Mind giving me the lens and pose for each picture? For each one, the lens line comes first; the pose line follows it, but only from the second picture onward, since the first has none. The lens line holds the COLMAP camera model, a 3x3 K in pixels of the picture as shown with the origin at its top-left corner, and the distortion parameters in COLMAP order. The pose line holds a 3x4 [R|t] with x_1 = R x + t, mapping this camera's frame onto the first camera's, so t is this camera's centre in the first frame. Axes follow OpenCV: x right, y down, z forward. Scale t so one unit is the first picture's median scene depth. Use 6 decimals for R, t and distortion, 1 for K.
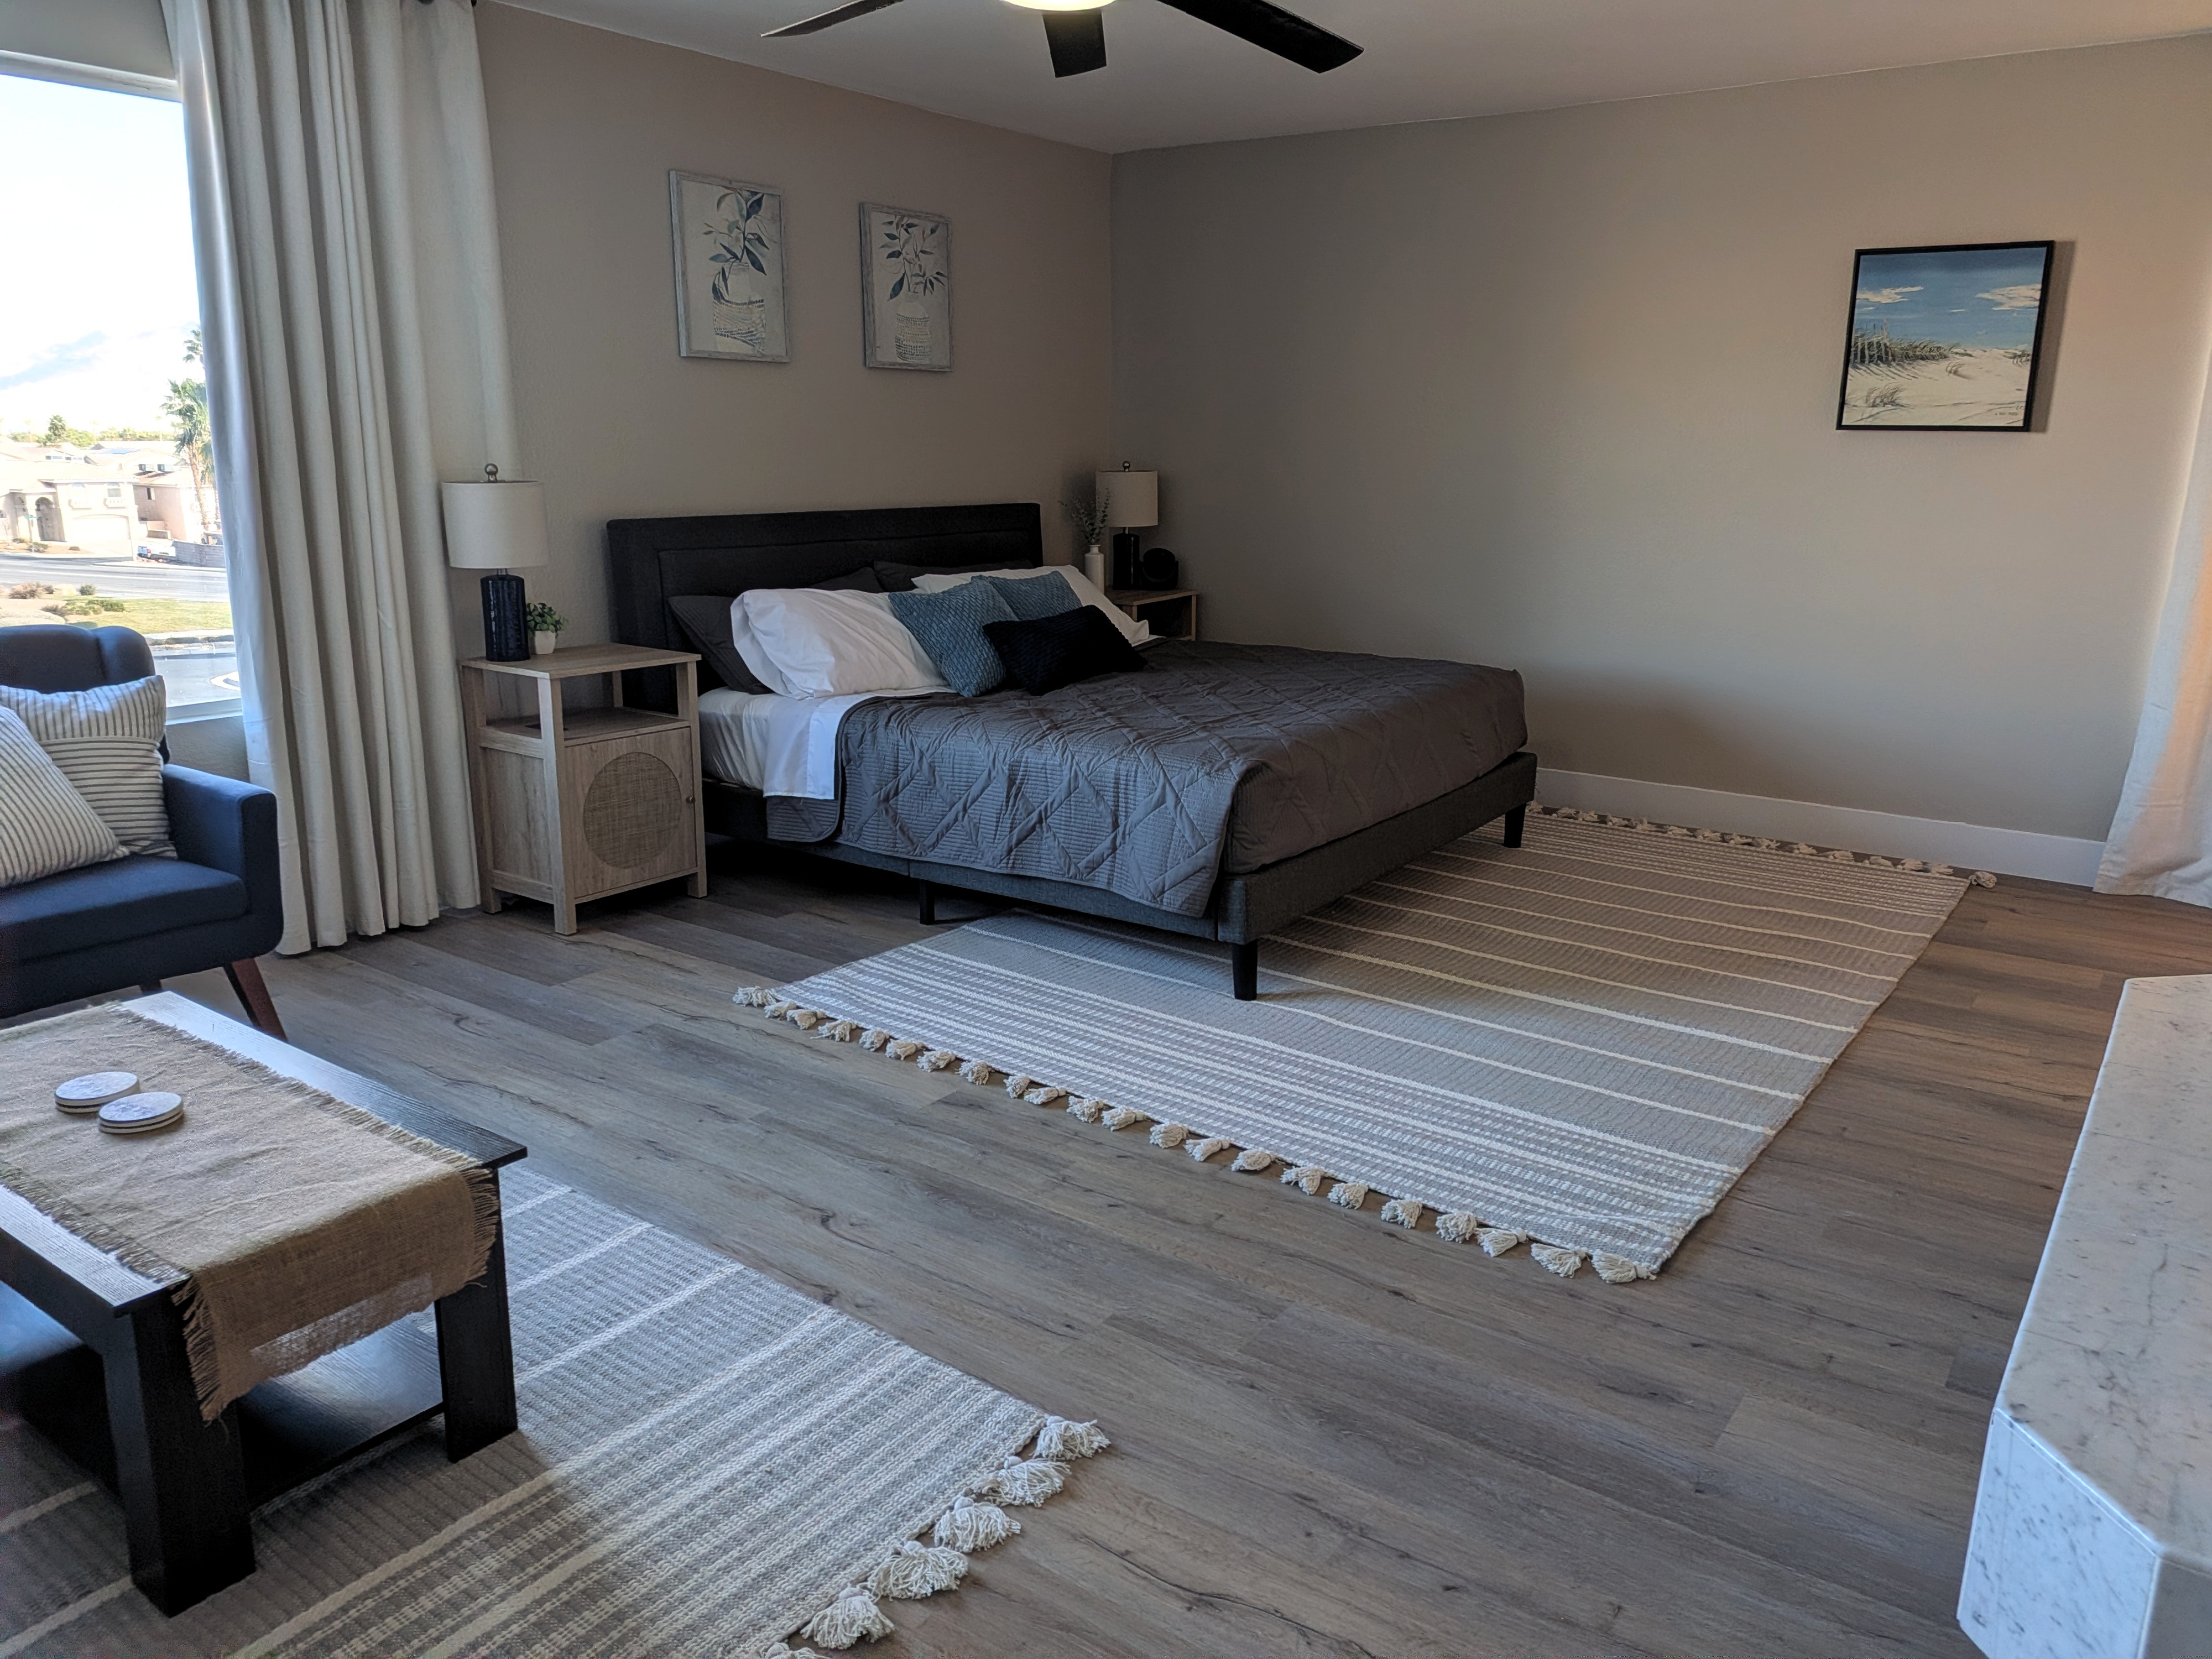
lens RADIAL K [[1694.7, 0, 1129.3], [0, 1694.7, 828.5], [0, 0, 1]] dist [0.068599, -0.112930]
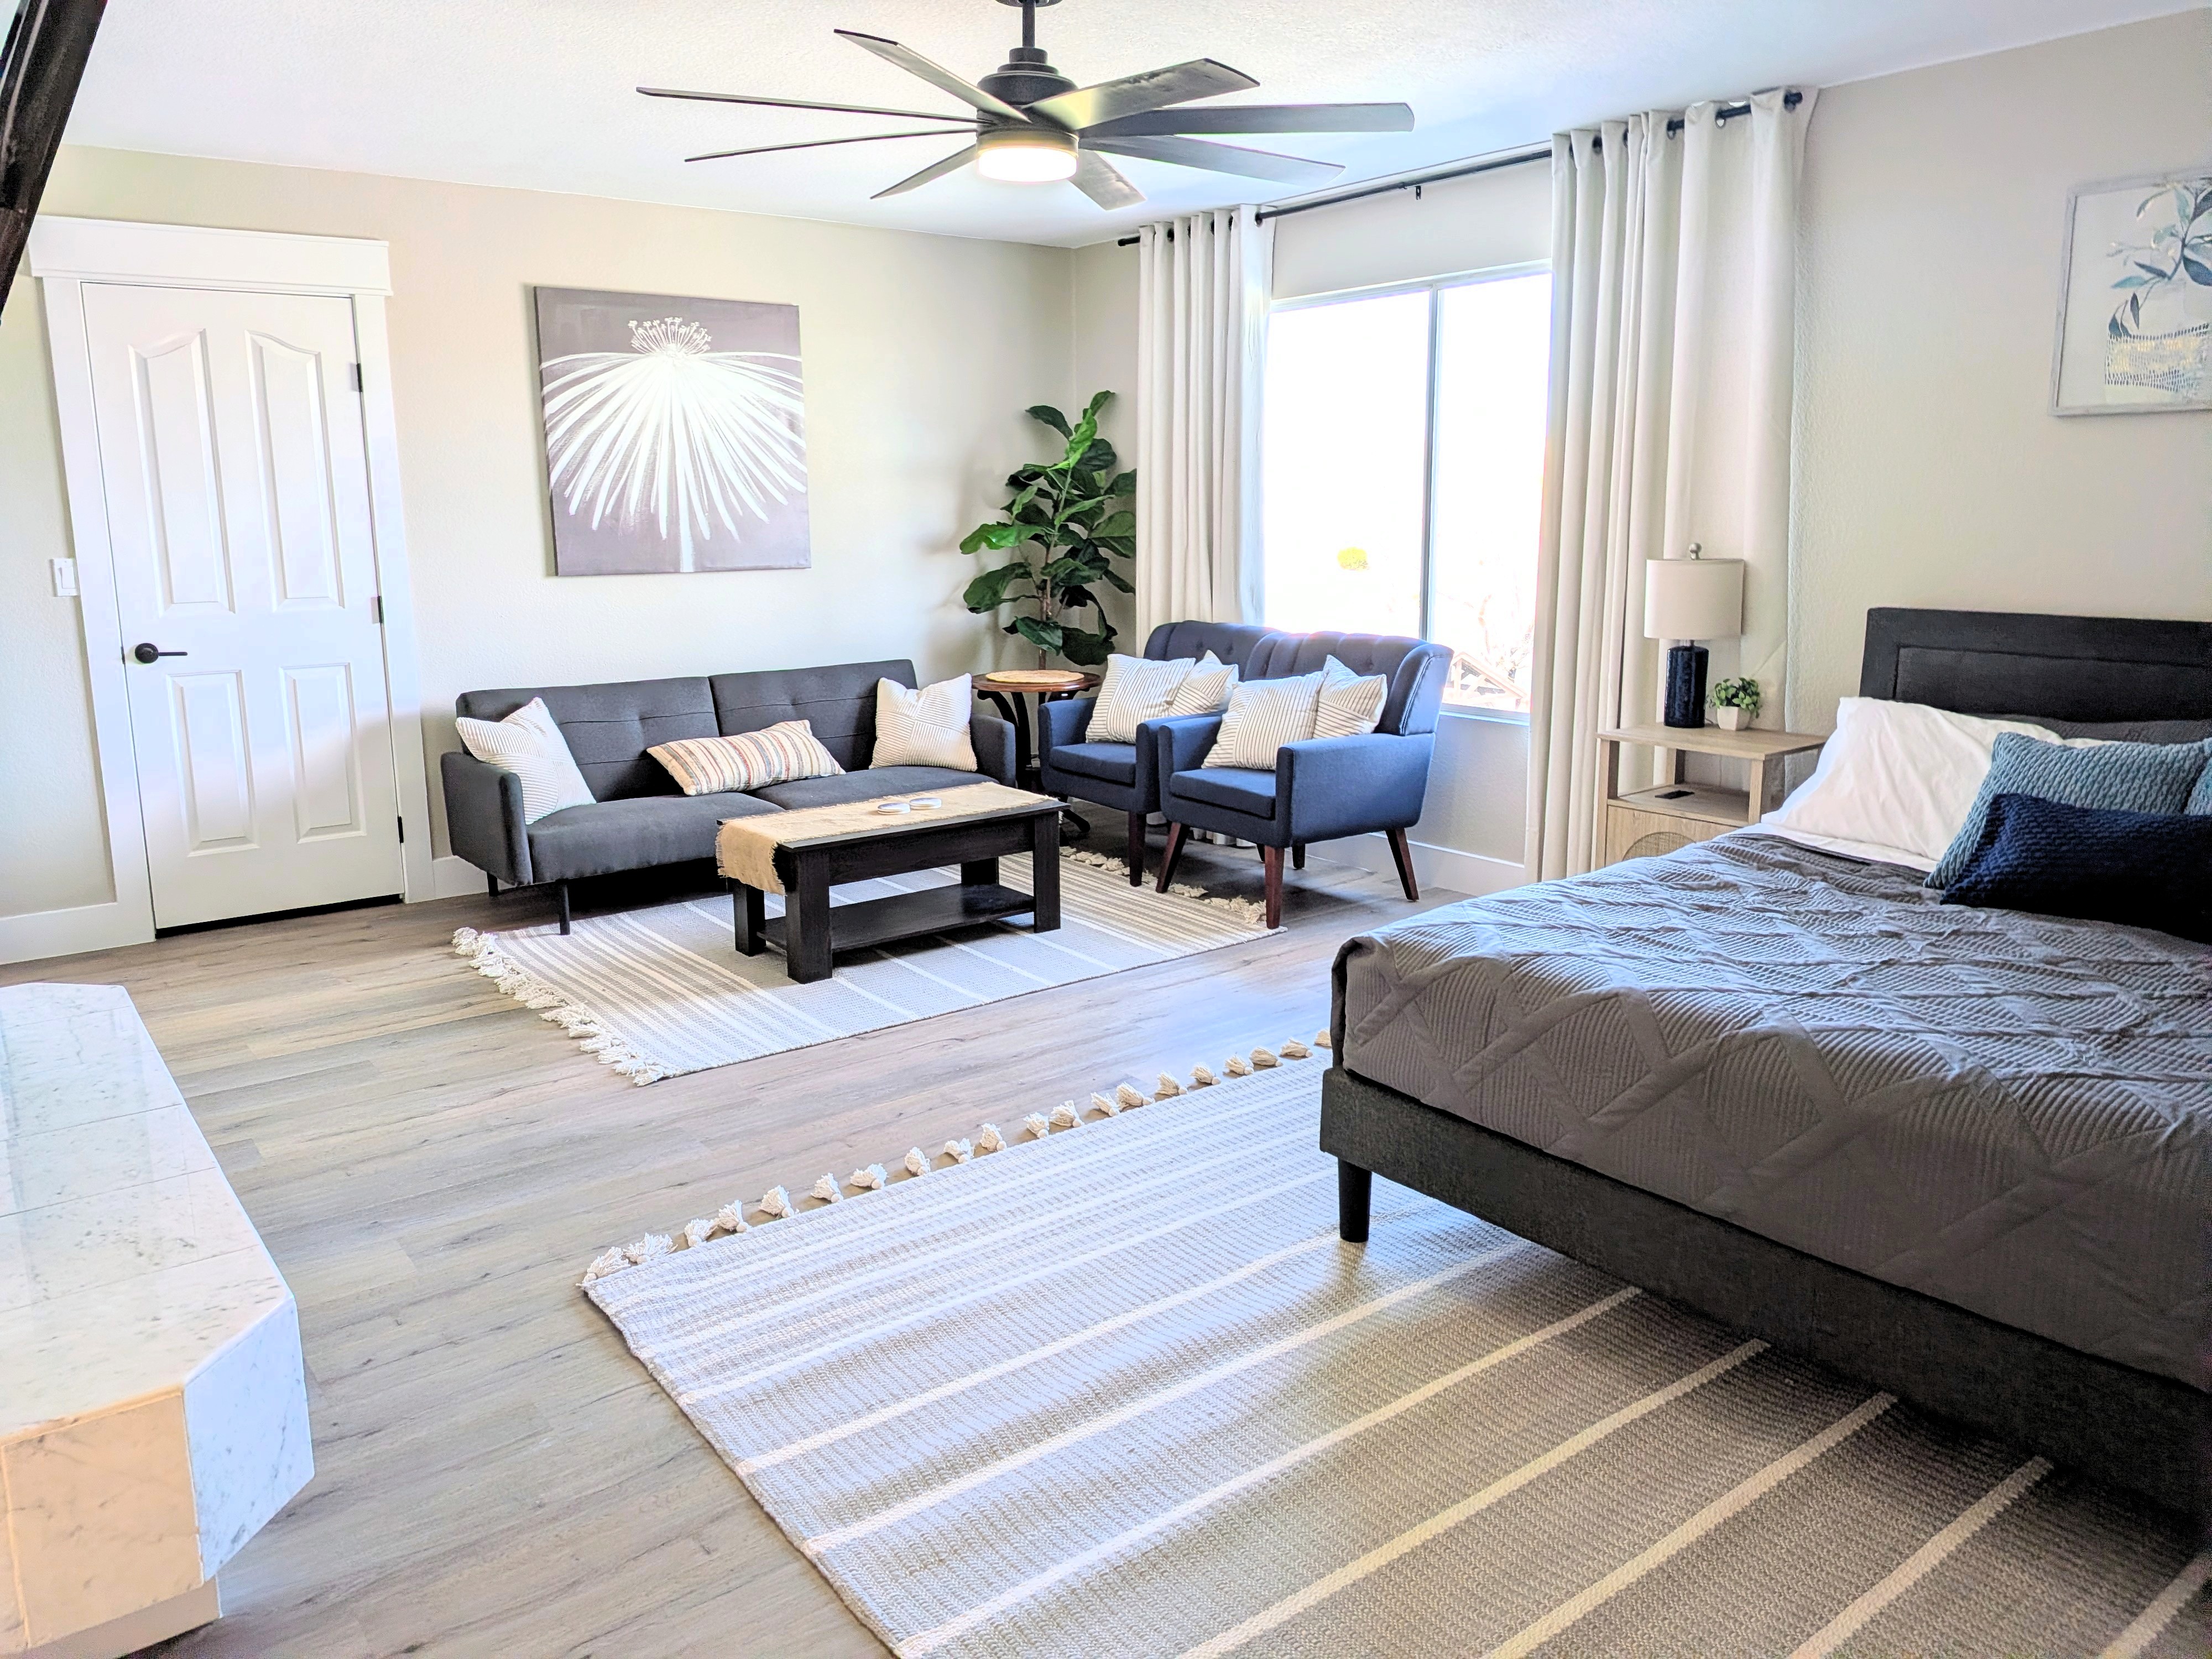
lens RADIAL K [[1694.7, 0, 1129.3], [0, 1694.7, 828.5], [0, 0, 1]] dist [0.068599, -0.112930]
pose [[-0.347273, 0.173542, -0.921567, 1.075654], [-0.204086, 0.945186, 0.254895, -0.345904], [0.915287, 0.276597, -0.292820, 1.468487]]
